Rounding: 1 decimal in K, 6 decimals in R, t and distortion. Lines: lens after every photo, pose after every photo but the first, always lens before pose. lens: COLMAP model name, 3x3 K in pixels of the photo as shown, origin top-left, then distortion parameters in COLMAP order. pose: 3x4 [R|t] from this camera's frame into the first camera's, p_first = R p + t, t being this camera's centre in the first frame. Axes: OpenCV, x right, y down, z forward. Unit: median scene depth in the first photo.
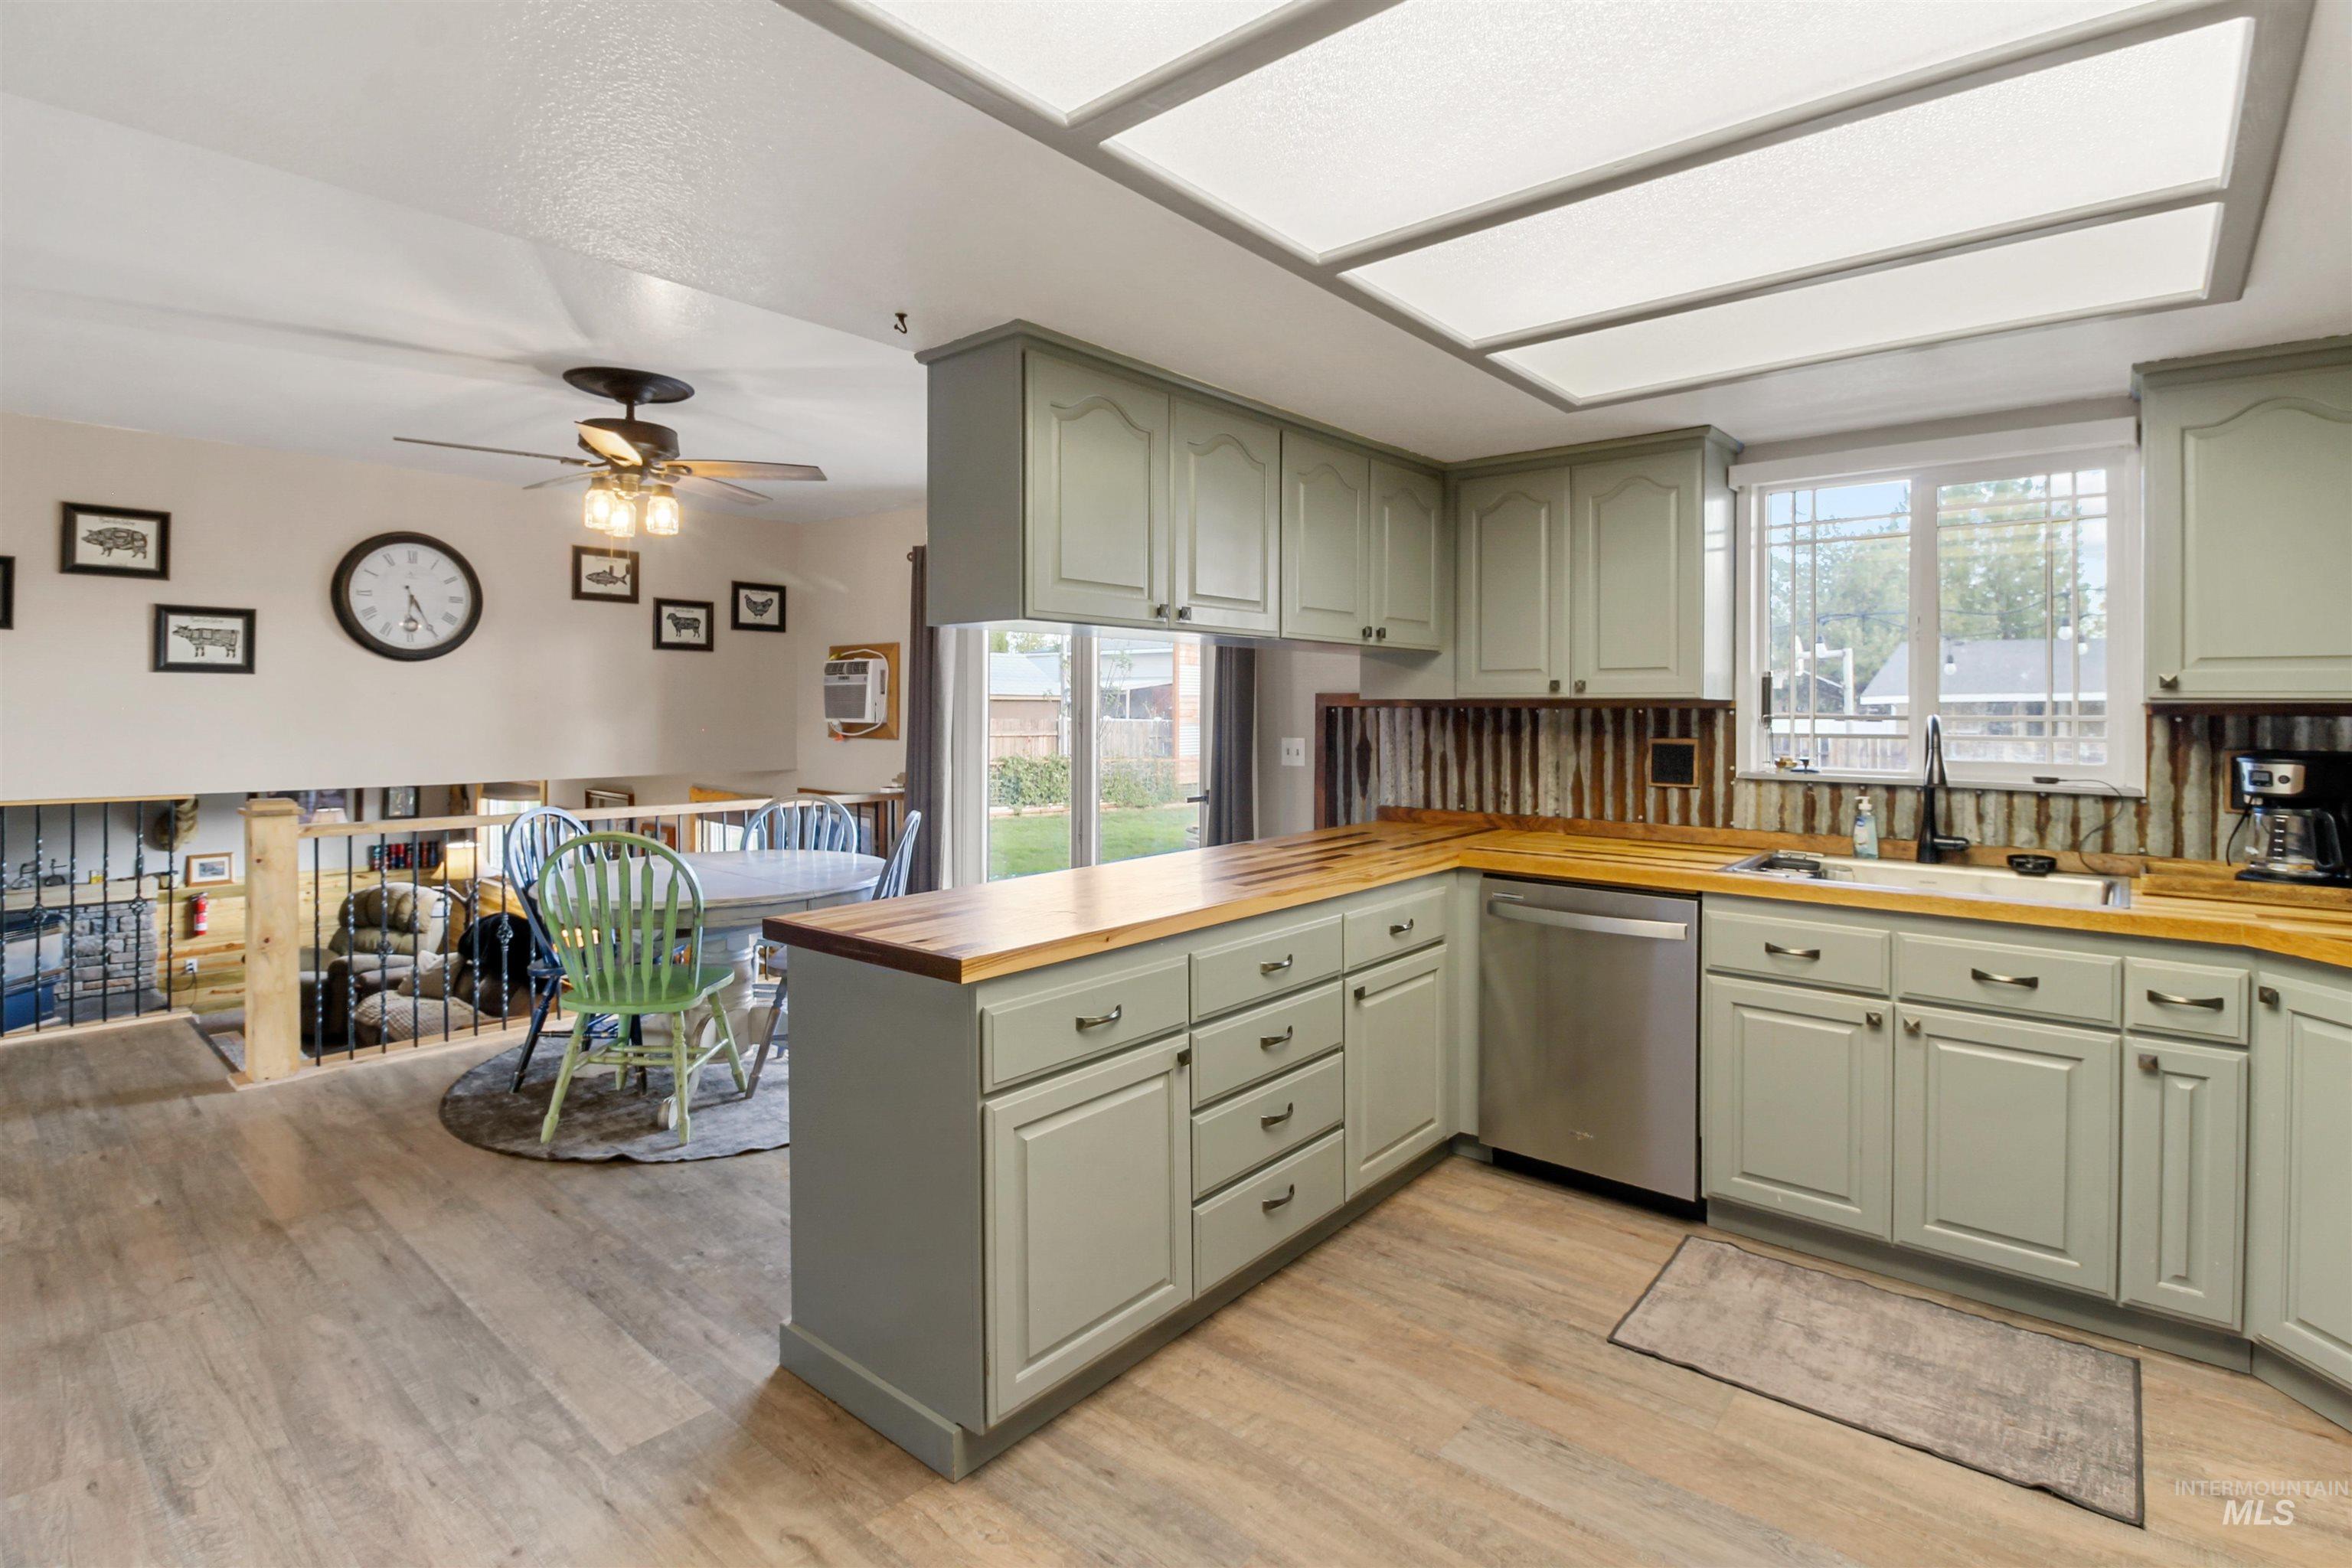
lens RADIAL K [[1110.3, 0, 1197.7], [0, 1110.3, 690.3], [0, 0, 1]] dist [-0.005676, -0.009128]
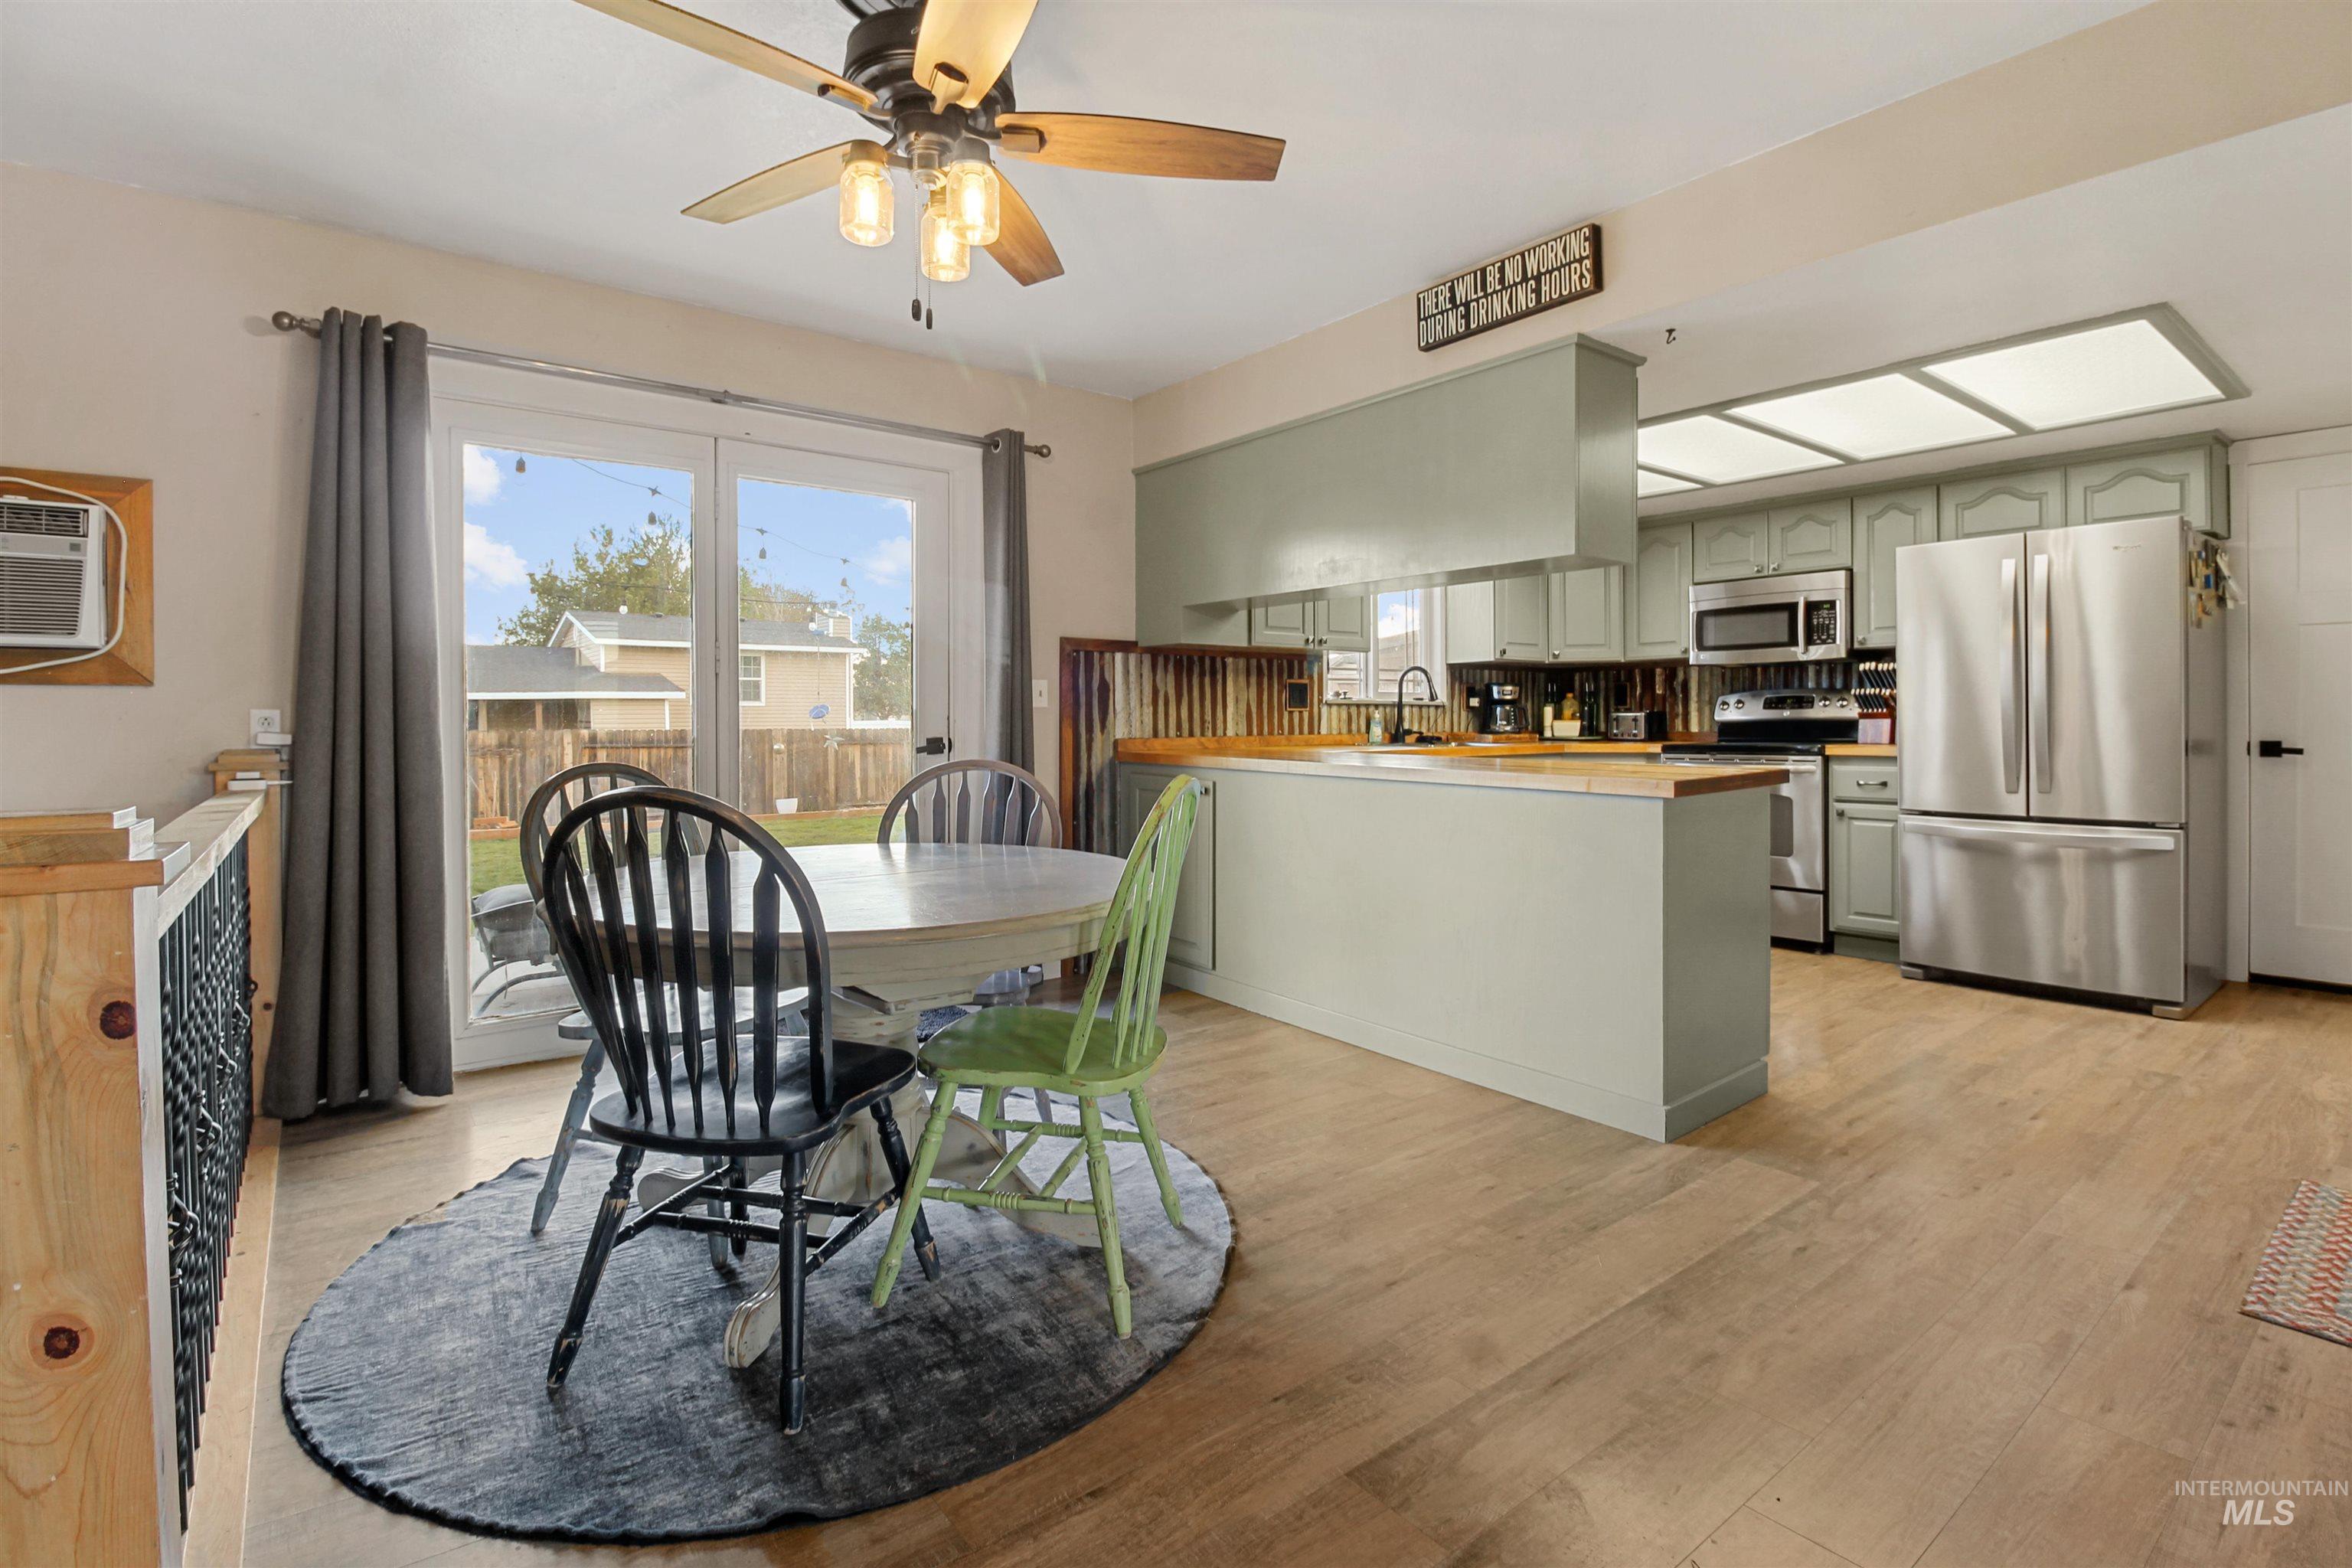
lens RADIAL K [[1107.0, 0, 1175.2], [0, 1107.0, 707.3], [0, 0, 1]] dist [0.002893, -0.015093]
pose [[0.208307, 0.007517, 0.978035, -1.010268], [-0.006851, 0.999957, -0.006227, 0.084615], [-0.978039, -0.005403, 0.208350, 0.766038]]
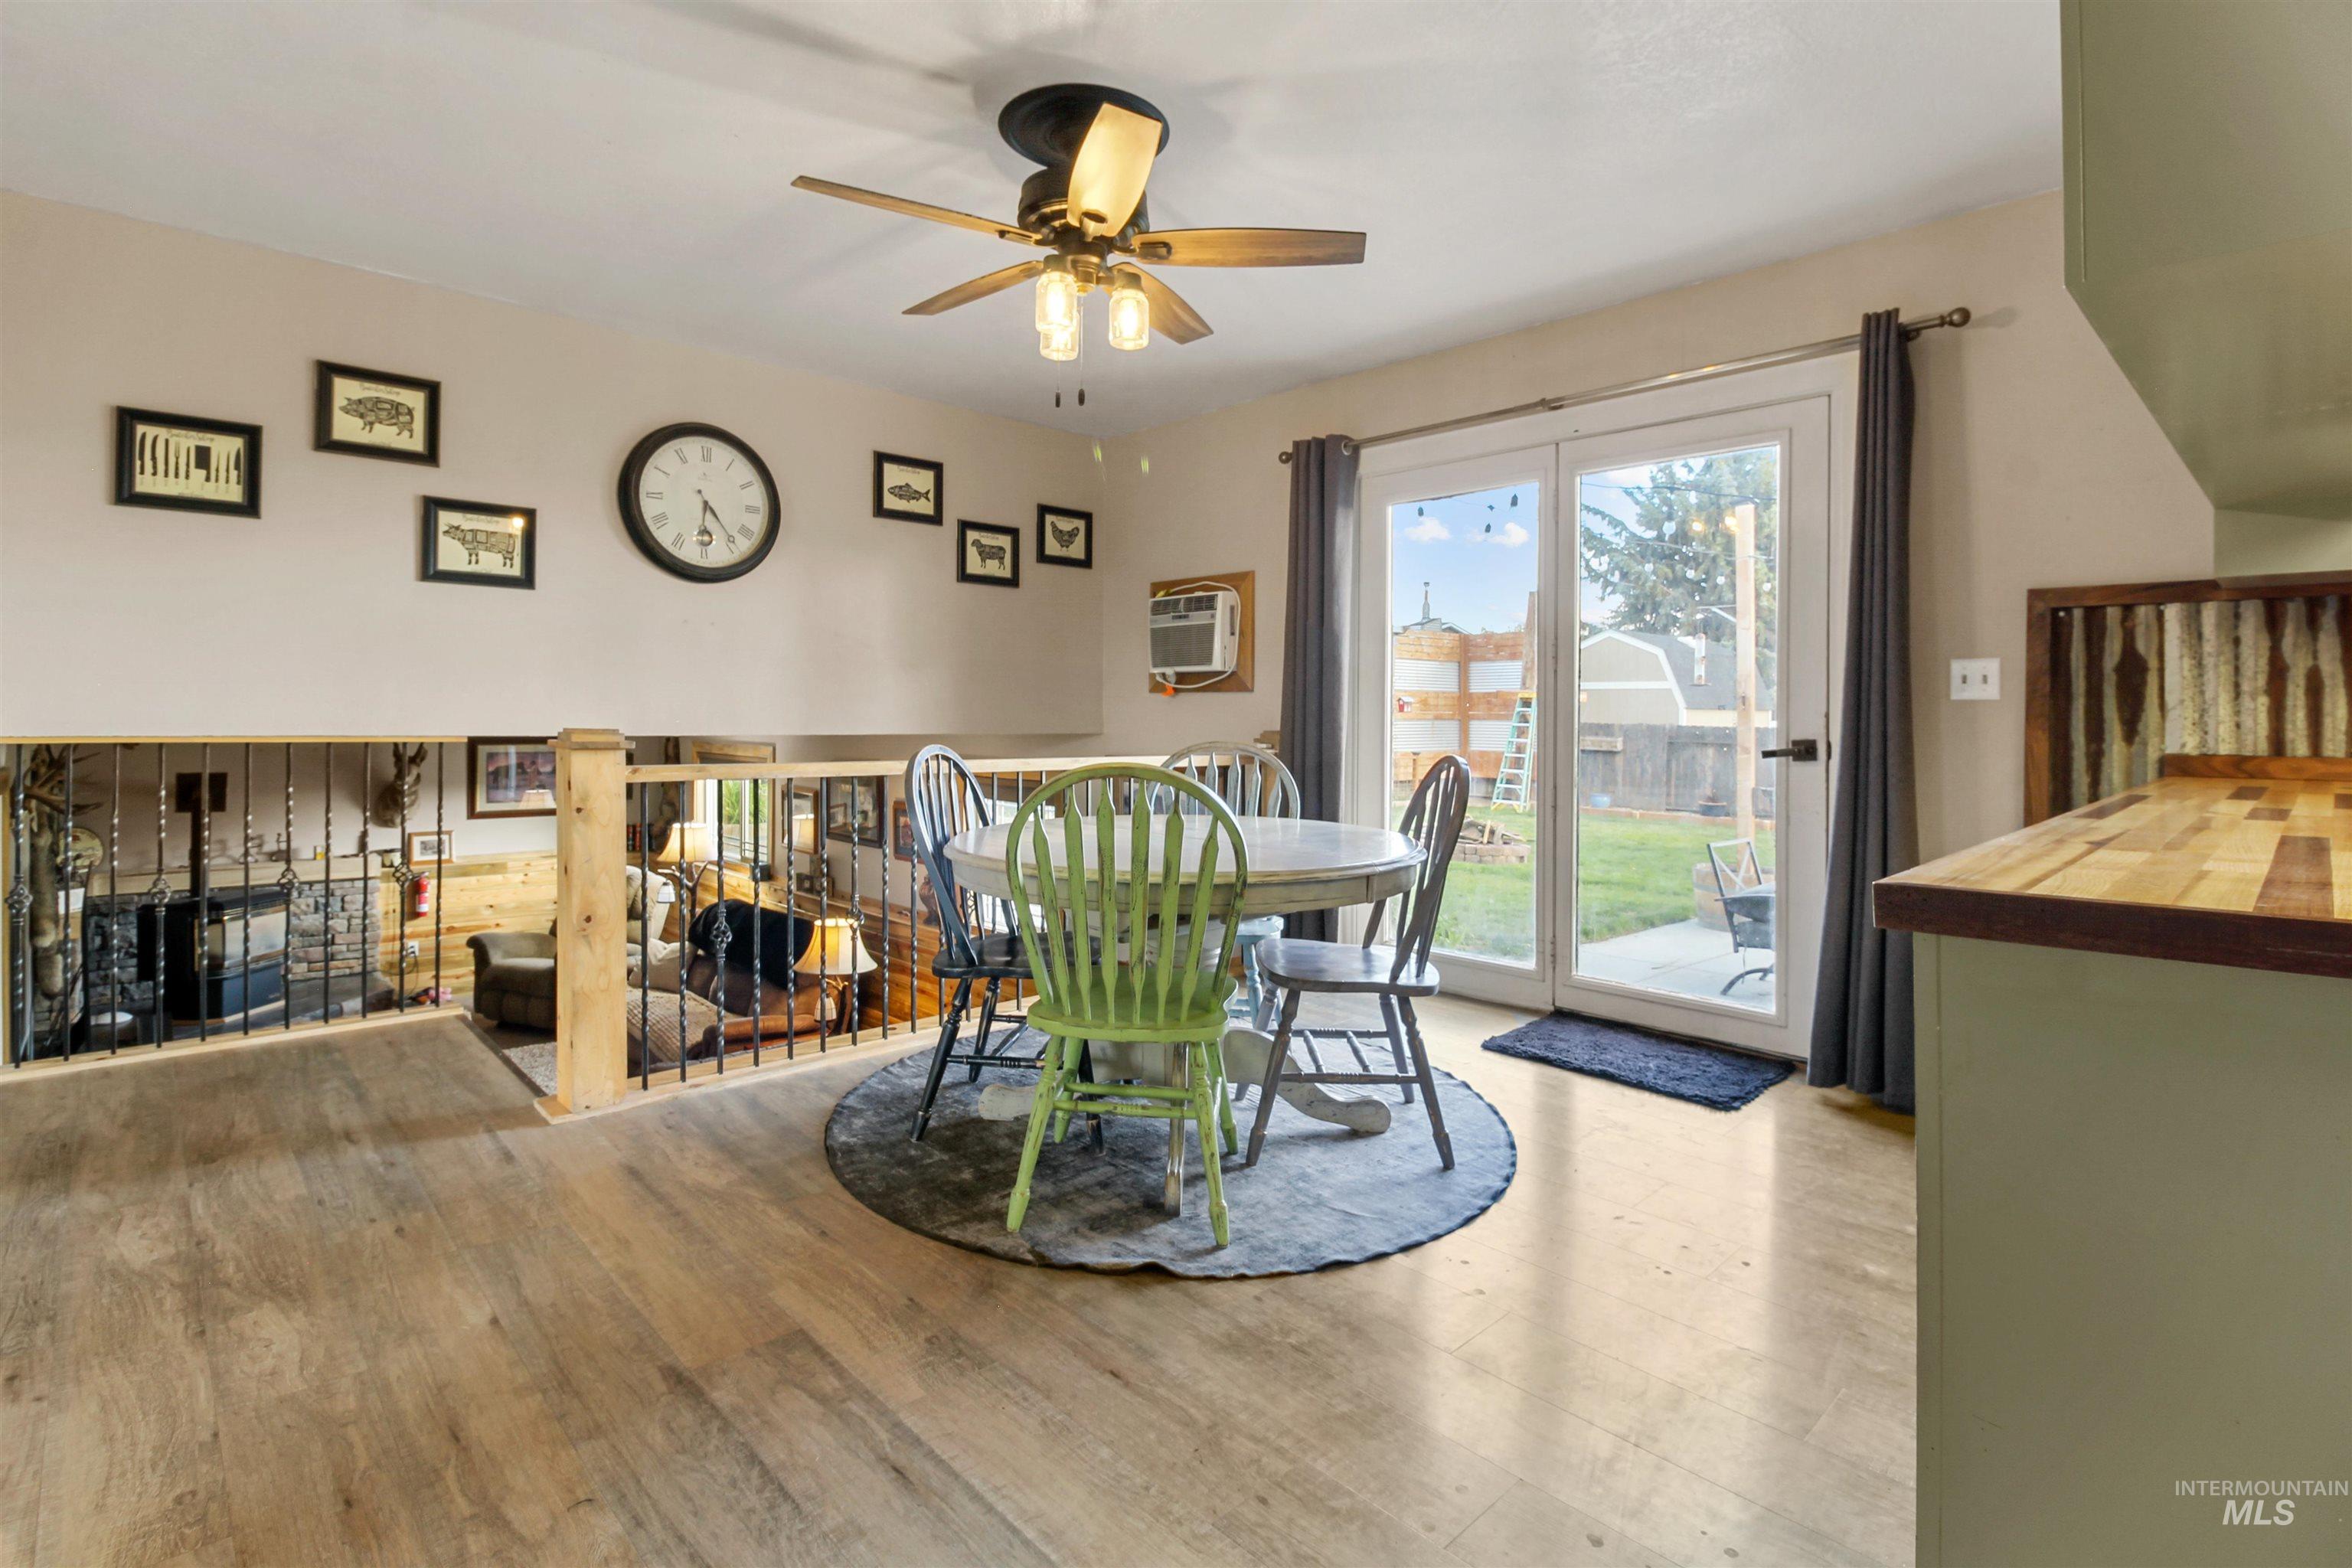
lens RADIAL K [[1107.0, 0, 1175.2], [0, 1107.0, 707.3], [0, 0, 1]] dist [0.002893, -0.015093]
pose [[0.993312, 0.003729, -0.115402, -0.371945], [-0.002791, 0.999962, 0.008285, 0.078651], [0.115428, -0.007907, 0.993284, 0.312557]]
